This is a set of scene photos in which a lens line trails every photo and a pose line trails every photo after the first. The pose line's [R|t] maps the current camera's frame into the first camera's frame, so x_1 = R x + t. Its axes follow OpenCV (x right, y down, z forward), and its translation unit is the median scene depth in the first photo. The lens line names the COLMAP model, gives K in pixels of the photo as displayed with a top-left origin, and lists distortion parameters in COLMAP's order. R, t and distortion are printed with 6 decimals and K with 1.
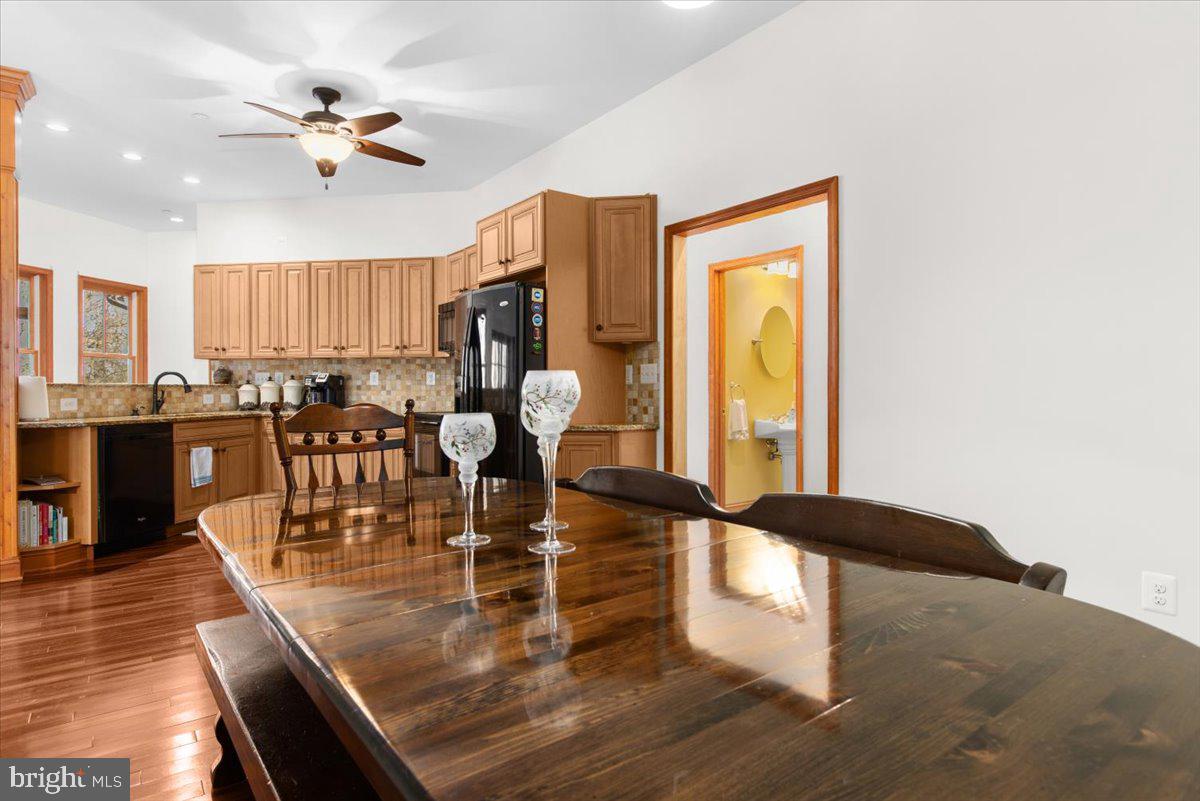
lens RADIAL K [[653.5, 0, 582.5], [0, 653.5, 389.1], [0, 0, 1]] dist [0.004612, -0.000239]
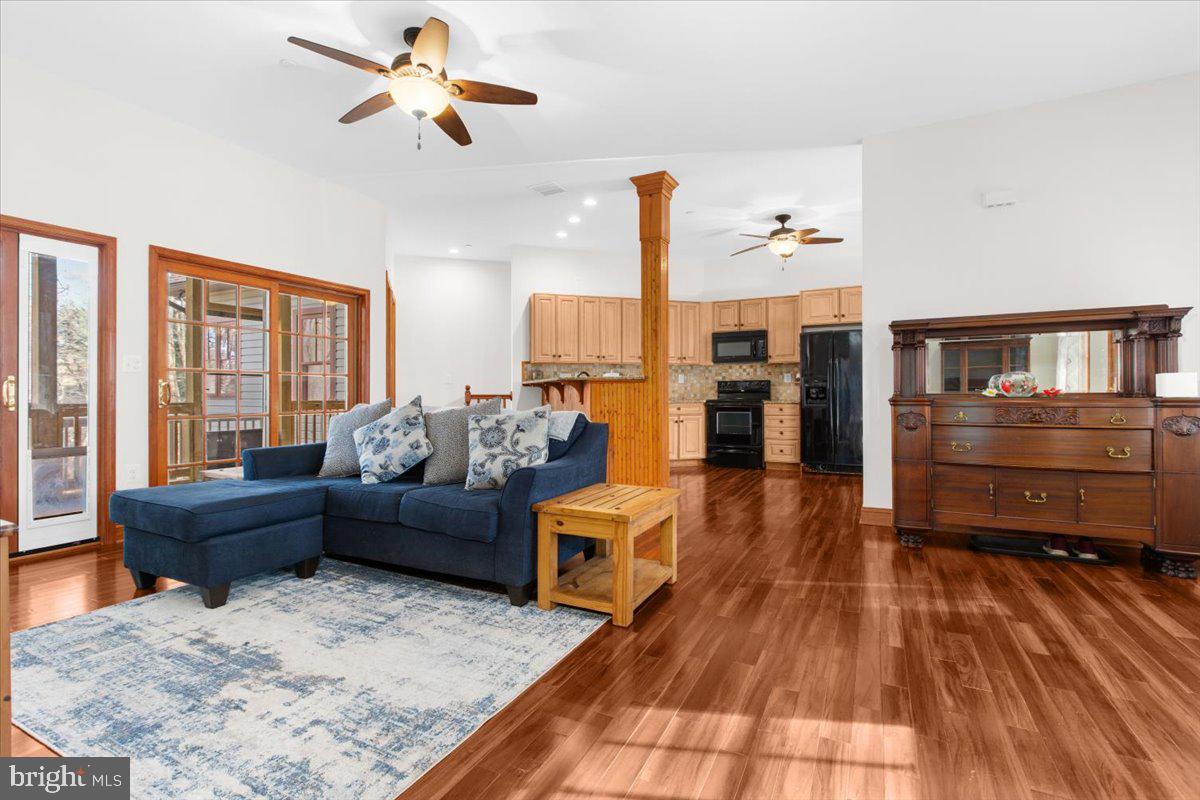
lens RADIAL K [[549.0, 0, 594.4], [0, 549.0, 394.3], [0, 0, 1]] dist [-0.002893, 0.001068]
pose [[0.892577, -0.001269, 0.450893, -1.004401], [0.002332, 0.999996, -0.001801, 0.022134], [-0.450889, 0.002659, 0.892576, -0.070613]]
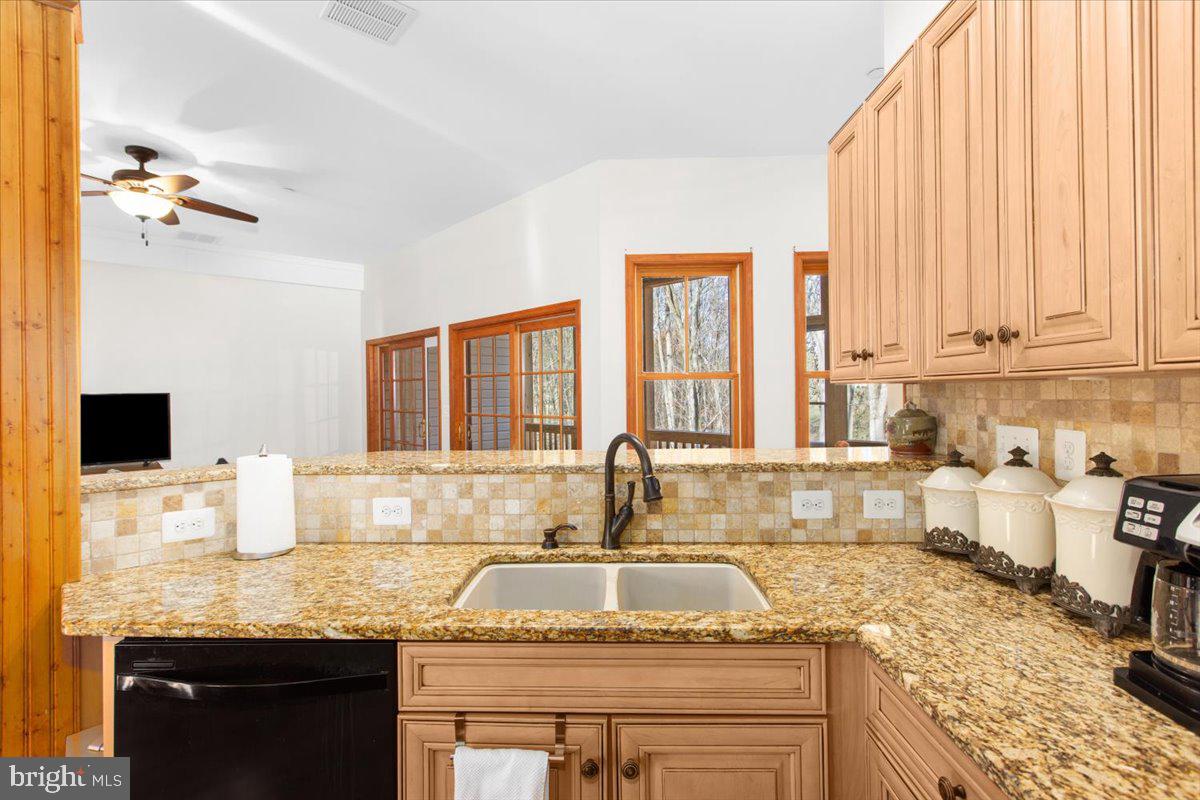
lens RADIAL K [[549.0, 0, 601.7], [0, 549.0, 397.3], [0, 0, 1]] dist [-0.002893, 0.001068]
pose [[0.138570, 0.007059, -0.990327, -0.294573], [0.009930, 0.999914, 0.008517, -0.043469], [0.990303, -0.011014, 0.138488, 0.829076]]
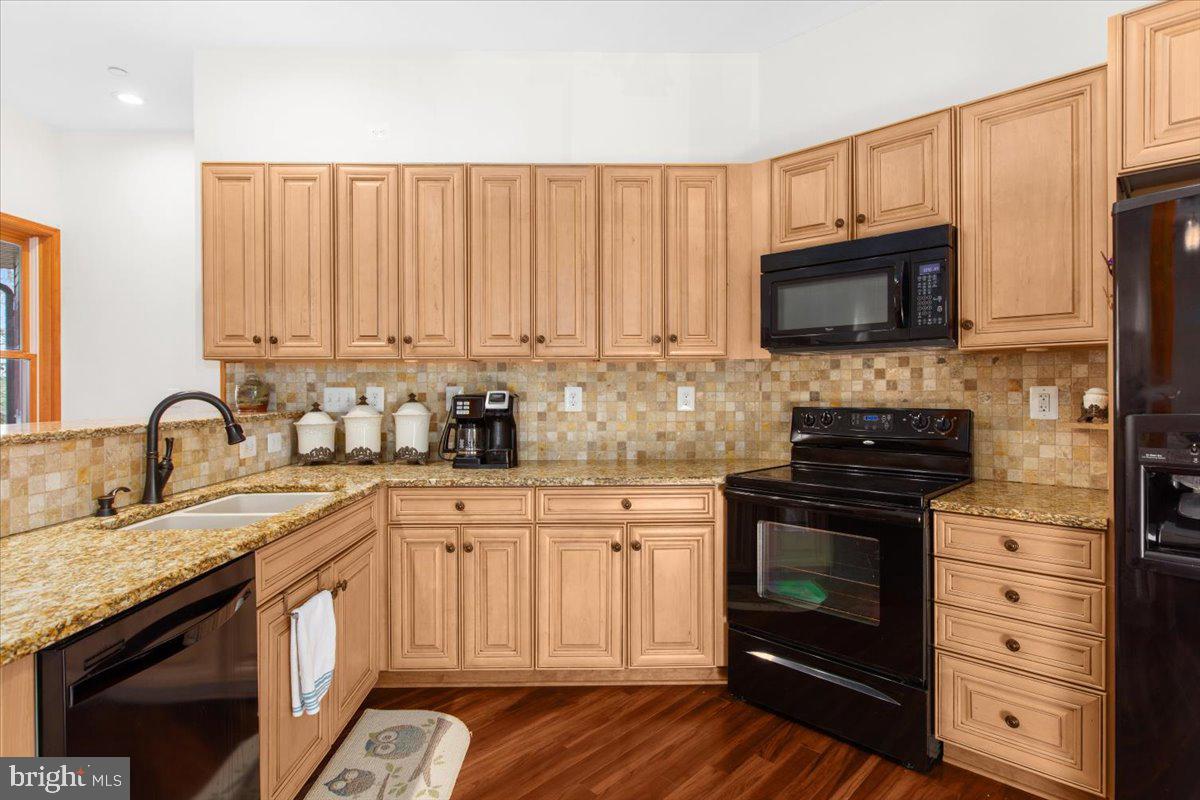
lens RADIAL K [[621.5, 0, 591.4], [0, 621.5, 391.8], [0, 0, 1]] dist [-0.001257, -0.001966]
pose [[0.984125, -0.003061, 0.177451, -0.399407], [0.002432, 0.999990, 0.003763, -0.024366], [-0.177461, -0.003271, 0.984122, 0.510731]]
